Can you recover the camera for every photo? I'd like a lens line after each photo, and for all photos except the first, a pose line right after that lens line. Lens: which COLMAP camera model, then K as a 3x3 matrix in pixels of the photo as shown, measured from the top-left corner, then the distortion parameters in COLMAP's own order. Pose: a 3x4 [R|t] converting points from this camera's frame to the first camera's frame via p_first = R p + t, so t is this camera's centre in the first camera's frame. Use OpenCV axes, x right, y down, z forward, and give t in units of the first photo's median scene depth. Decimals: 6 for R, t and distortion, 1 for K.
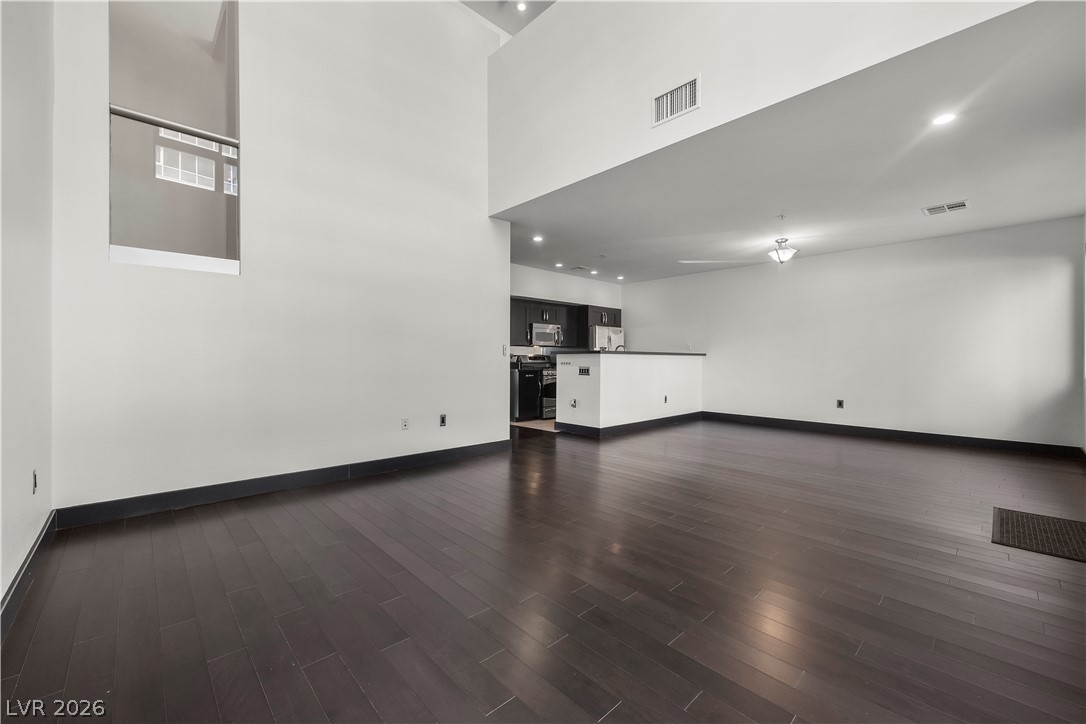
lens RADIAL K [[444.7, 0, 542.8], [0, 444.7, 359.0], [0, 0, 1]] dist [-0.000150, -0.000459]
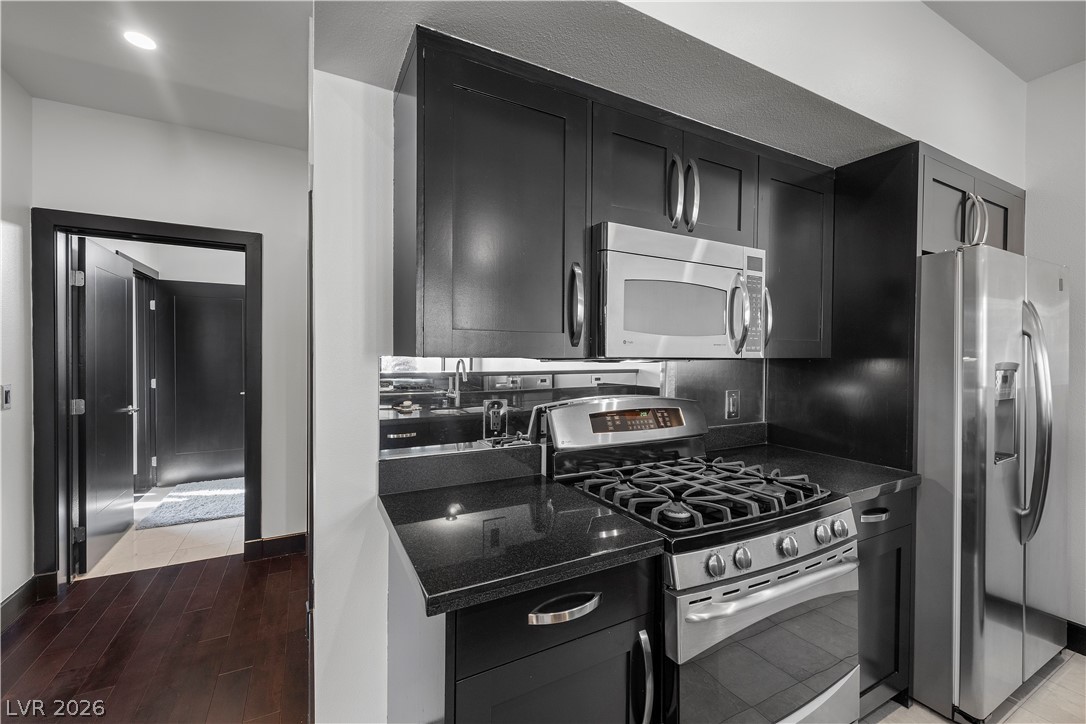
lens RADIAL K [[444.7, 0, 534.6], [0, 444.7, 359.9], [0, 0, 1]] dist [-0.000150, -0.000459]
pose [[0.961000, 0.006161, -0.276478, -0.002099], [-0.002849, 0.999919, 0.012379, -0.032161], [0.276532, -0.011108, 0.960940, 0.824063]]
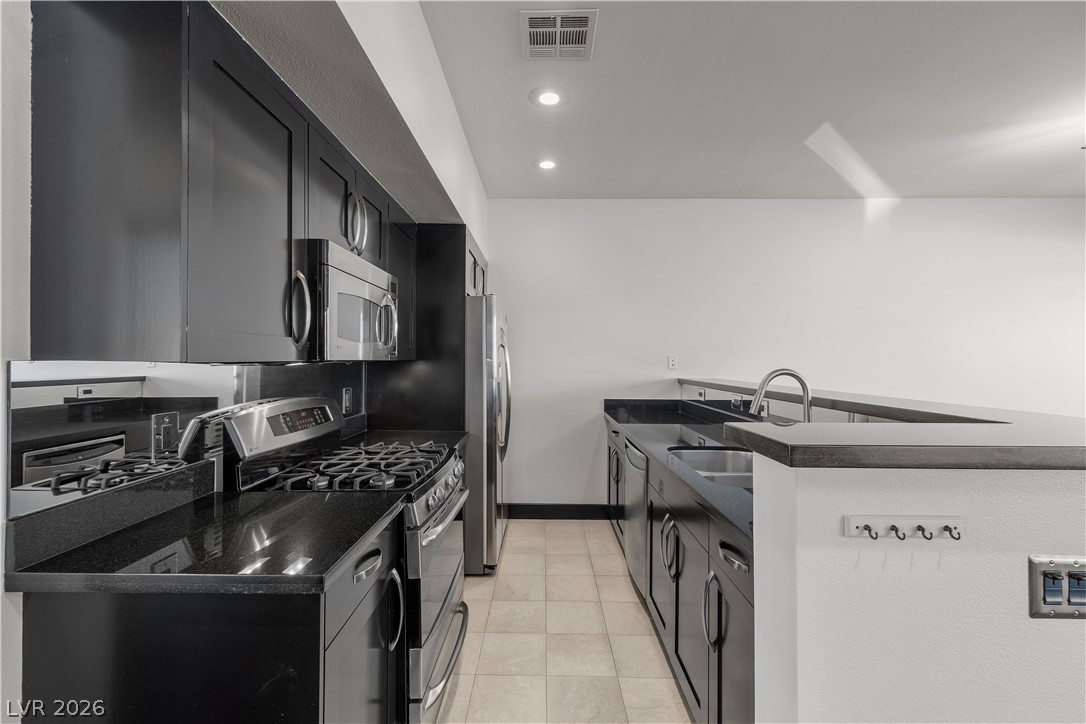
lens RADIAL K [[444.7, 0, 540.4], [0, 444.7, 367.8], [0, 0, 1]] dist [-0.000150, -0.000459]
pose [[0.702375, -0.013606, 0.711677, -0.087641], [-0.000796, 0.999802, 0.019901, -0.031648], [-0.711806, -0.014545, 0.702225, 0.799097]]
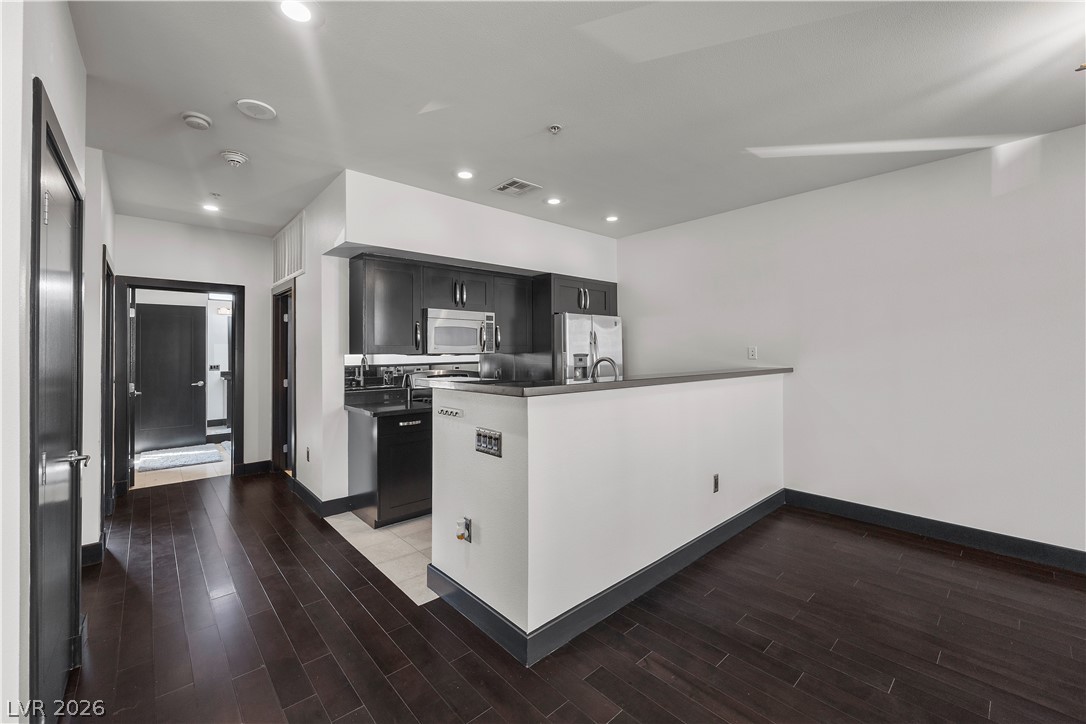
lens RADIAL K [[444.7, 0, 537.4], [0, 444.7, 345.1], [0, 0, 1]] dist [-0.000150, -0.000459]
pose [[0.999361, -0.012463, -0.033496, 0.110813], [0.012057, 0.999852, -0.012301, -0.033268], [0.033644, 0.011889, 0.999363, 0.514982]]
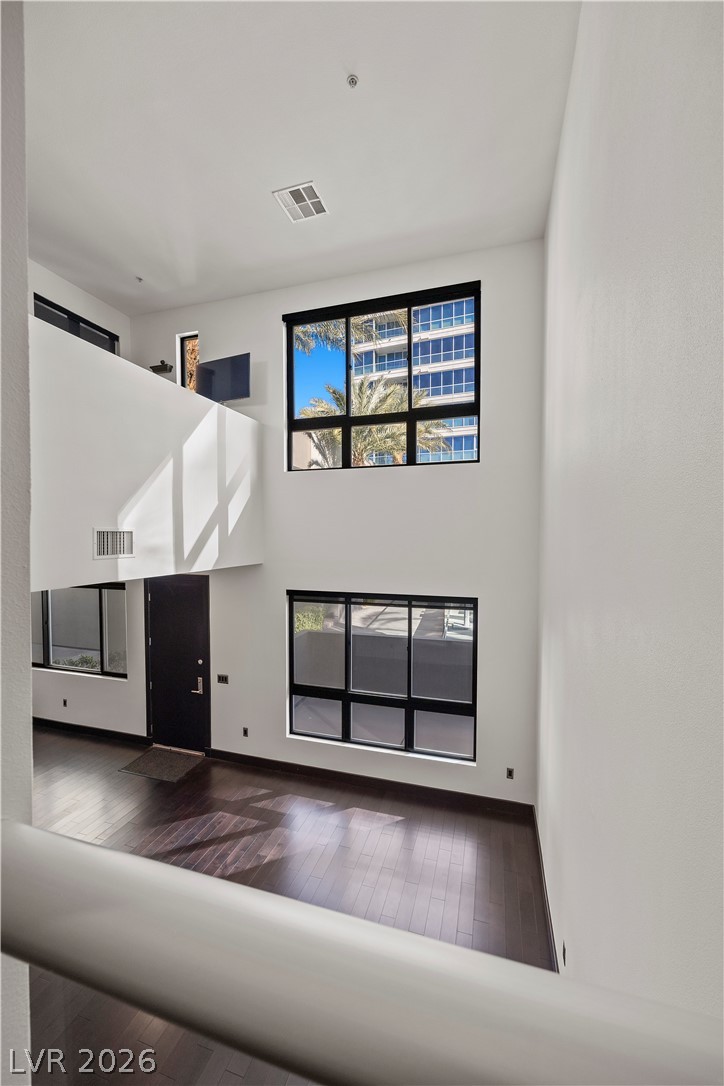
lens RADIAL K [[430.1, 0, 360.5], [0, 430.1, 545.4], [0, 0, 1]] dist [-0.002182, 0.000362]
pose [[-0.484755, -0.032396, 0.874050, -0.373658], [0.001868, 0.999273, 0.038073, -0.250414], [-0.874648, 0.020089, -0.484342, 0.403744]]
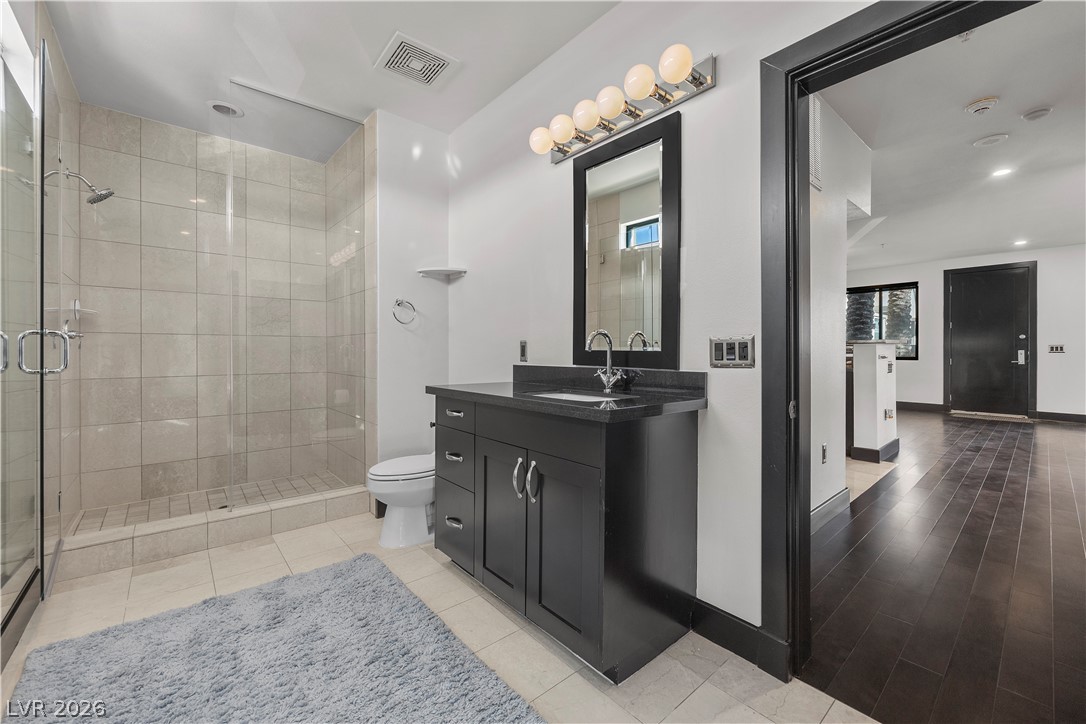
lens RADIAL K [[431.9, 0, 540.0], [0, 431.9, 352.7], [0, 0, 1]] dist [-0.003440, -0.000546]
pose [[0.056313, -0.006730, 0.998390, -0.519388], [0.004097, 0.999970, 0.006509, -0.000241], [-0.998405, 0.003724, 0.056339, 1.210129]]
